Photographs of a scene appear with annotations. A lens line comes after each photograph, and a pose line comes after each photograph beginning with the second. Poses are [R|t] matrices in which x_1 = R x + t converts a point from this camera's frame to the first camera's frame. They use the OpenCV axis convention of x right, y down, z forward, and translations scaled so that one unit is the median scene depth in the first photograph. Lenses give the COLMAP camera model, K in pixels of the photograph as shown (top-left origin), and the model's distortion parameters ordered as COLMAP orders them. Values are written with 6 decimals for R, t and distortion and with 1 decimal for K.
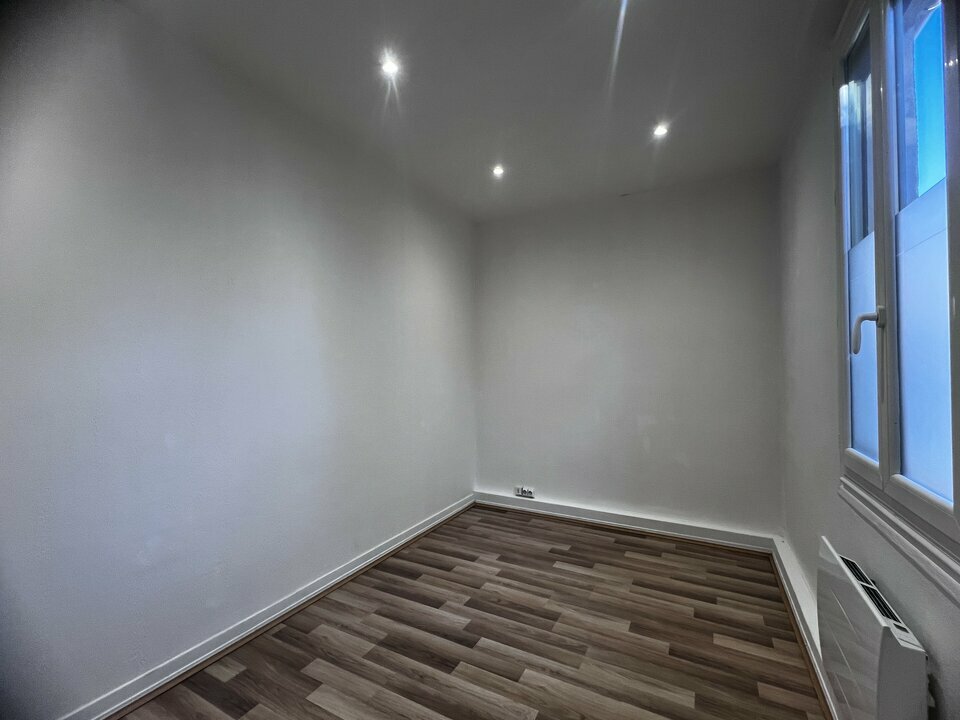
lens RADIAL K [[417.3, 0, 477.5], [0, 417.3, 361.1], [0, 0, 1]] dist [-0.003210, 0.000402]
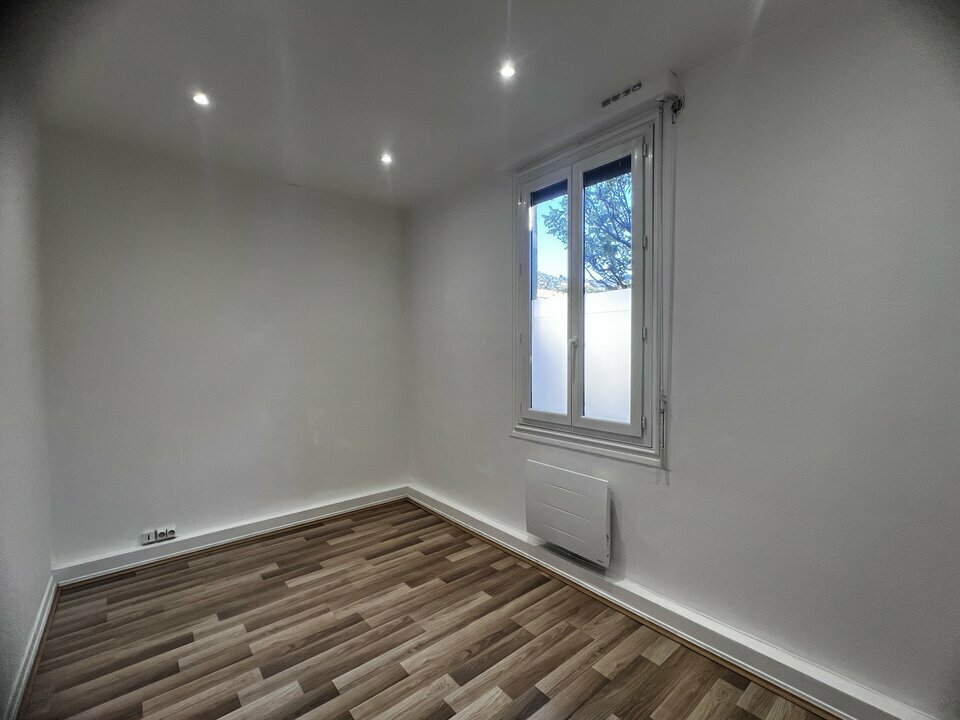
lens RADIAL K [[417.3, 0, 474.6], [0, 417.3, 357.2], [0, 0, 1]] dist [-0.003210, 0.000402]
pose [[0.380845, -0.015166, 0.924515, -0.542693], [-0.007466, 0.999782, 0.019476, -0.031738], [-0.924609, -0.014320, 0.380649, 0.317581]]
